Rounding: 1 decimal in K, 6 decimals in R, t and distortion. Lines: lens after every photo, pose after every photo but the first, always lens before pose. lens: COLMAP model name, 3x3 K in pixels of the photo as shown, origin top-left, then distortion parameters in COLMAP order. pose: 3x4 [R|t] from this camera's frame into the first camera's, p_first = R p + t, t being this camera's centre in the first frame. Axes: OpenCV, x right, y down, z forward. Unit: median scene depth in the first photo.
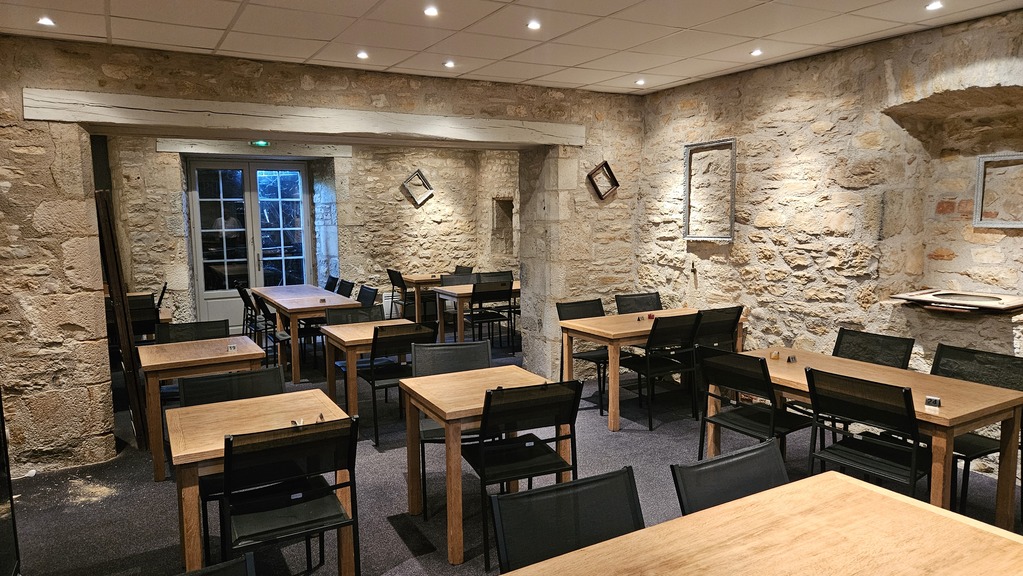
lens RADIAL K [[684.5, 0, 511.4], [0, 684.5, 289.7], [0, 0, 1]] dist [0.045339, -0.052137]
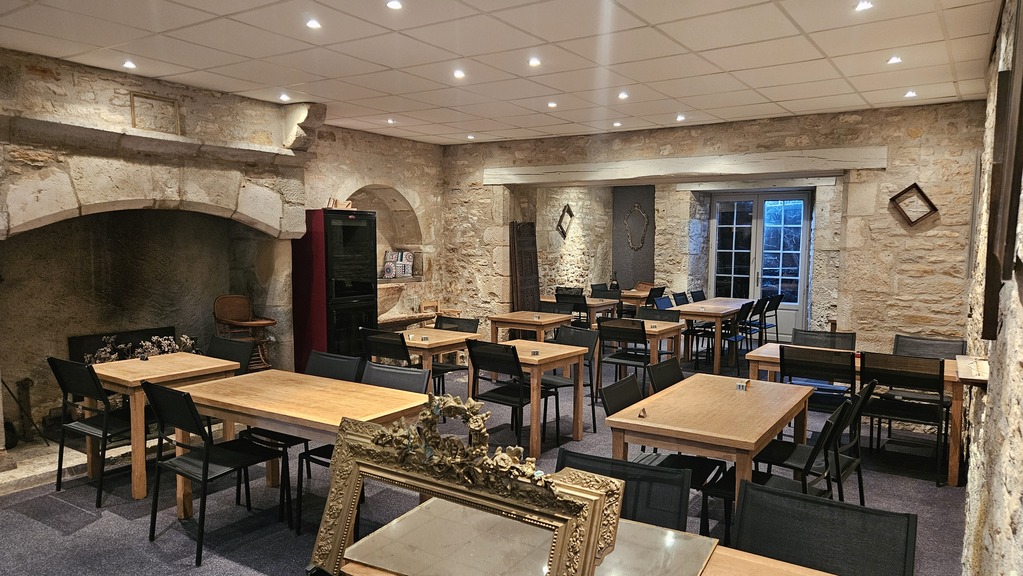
lens RADIAL K [[684.5, 0, 514.6], [0, 684.5, 291.1], [0, 0, 1]] dist [0.045339, -0.052137]
pose [[0.438448, 0.087900, -0.894448, 0.711731], [-0.119225, 0.992099, 0.039054, -0.023208], [0.890814, 0.089517, 0.445463, 0.160045]]
